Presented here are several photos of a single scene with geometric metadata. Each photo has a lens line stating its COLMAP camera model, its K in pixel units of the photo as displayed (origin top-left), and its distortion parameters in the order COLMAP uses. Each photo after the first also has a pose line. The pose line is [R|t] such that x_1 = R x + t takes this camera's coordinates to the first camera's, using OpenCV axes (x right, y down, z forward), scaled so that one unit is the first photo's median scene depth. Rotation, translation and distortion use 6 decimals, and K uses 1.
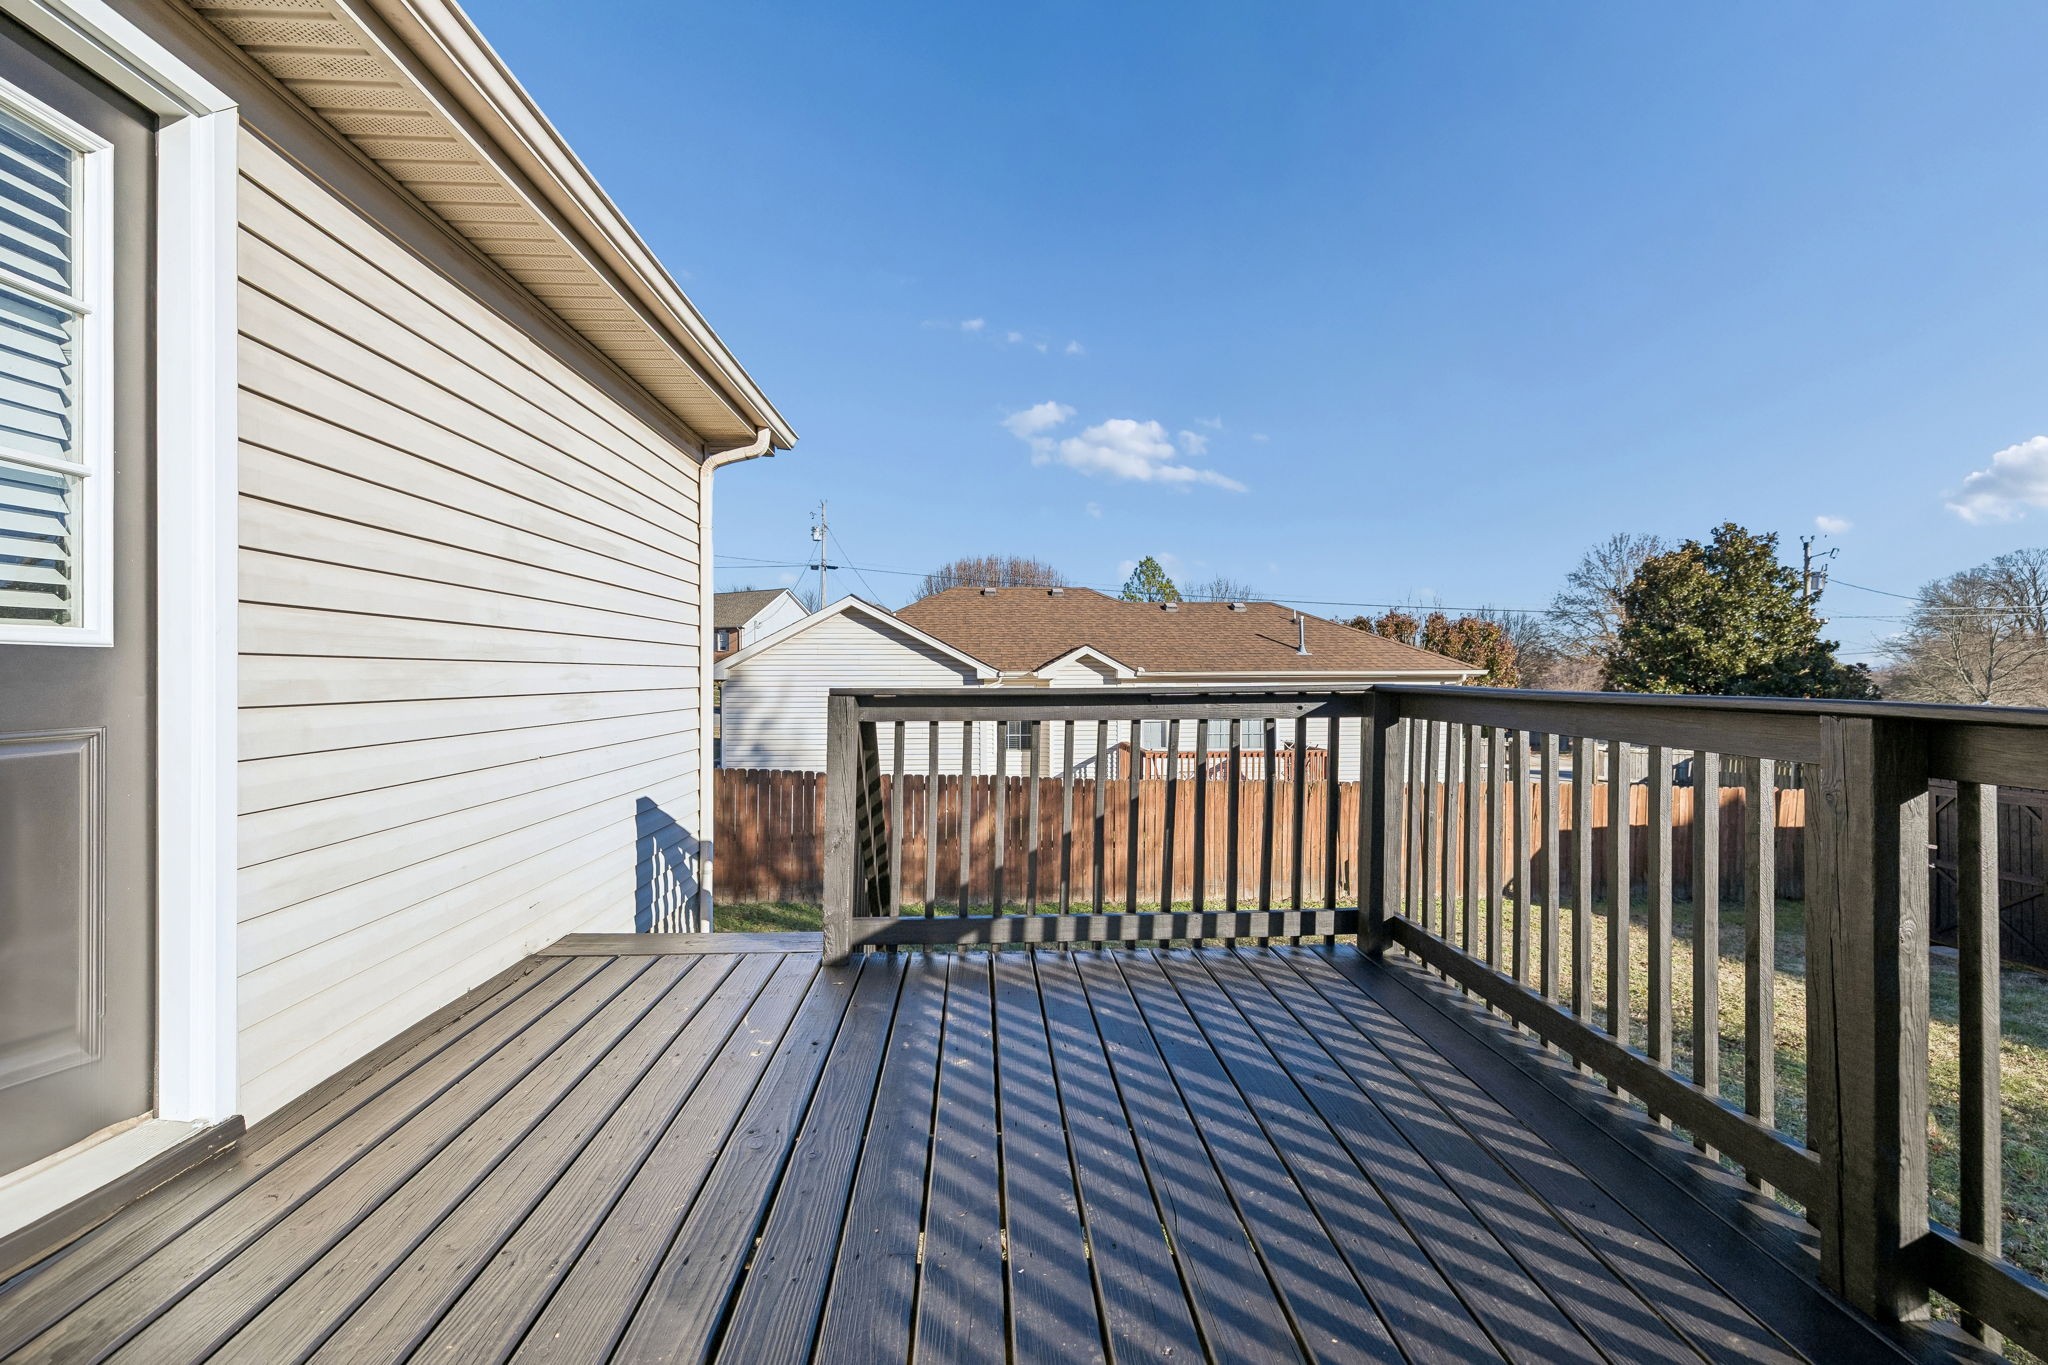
lens RADIAL K [[866.3, 0, 1017.3], [0, 866.3, 670.9], [0, 0, 1]] dist [0.001900, 0.000010]
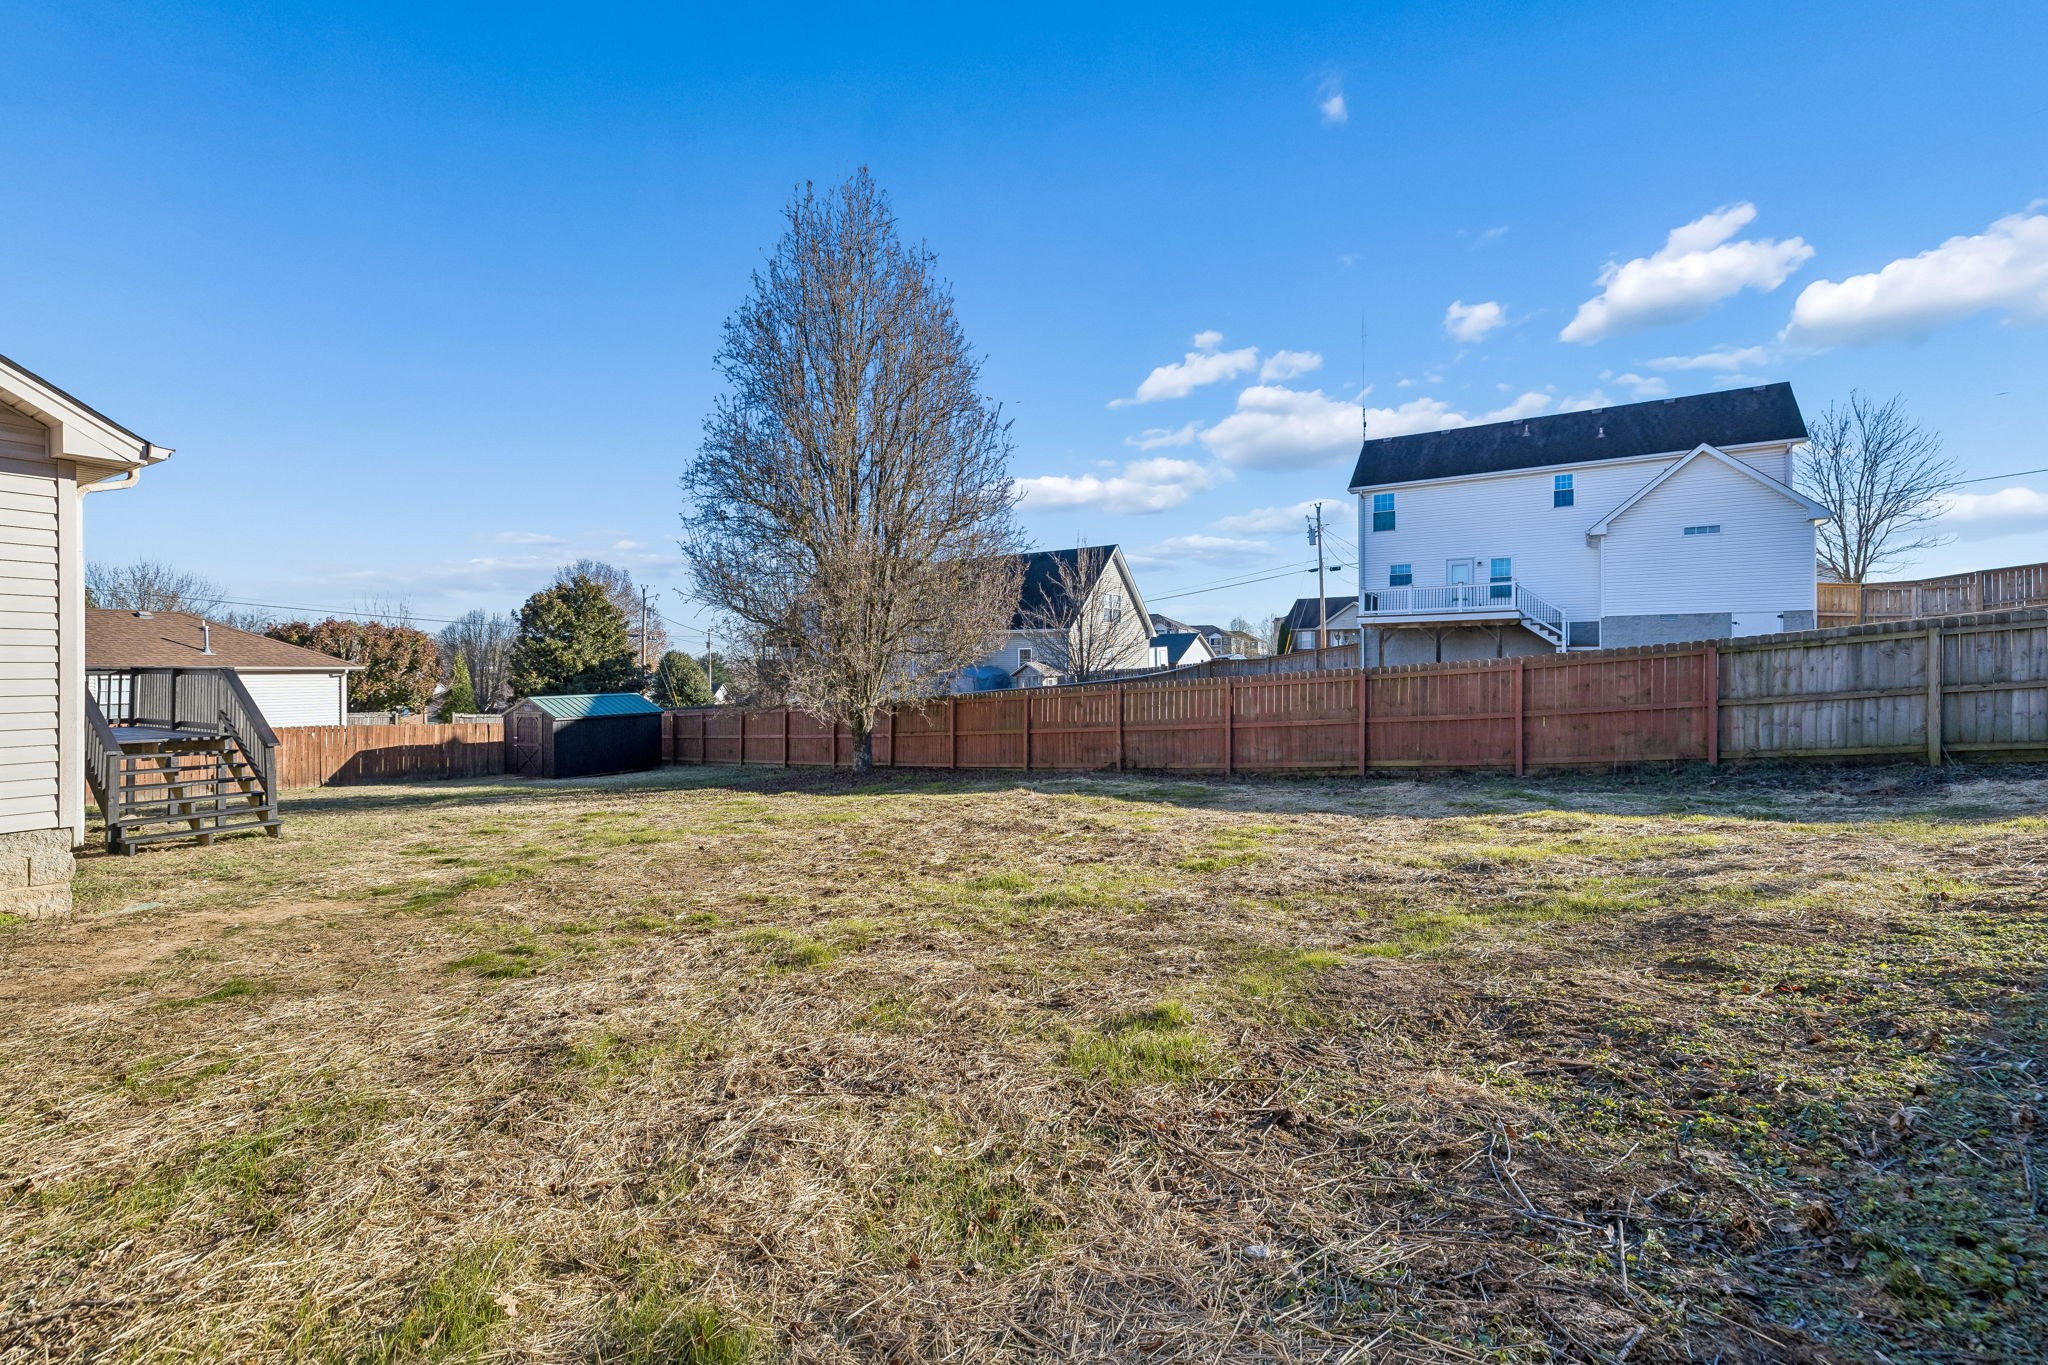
lens RADIAL K [[866.3, 0, 1017.3], [0, 866.3, 670.9], [0, 0, 1]] dist [0.001900, 0.000010]
pose [[0.533048, 0.000983, 0.846084, -0.095599], [-0.002385, 0.999997, 0.000341, 0.002219], [-0.846082, -0.002200, 0.533049, -0.532414]]
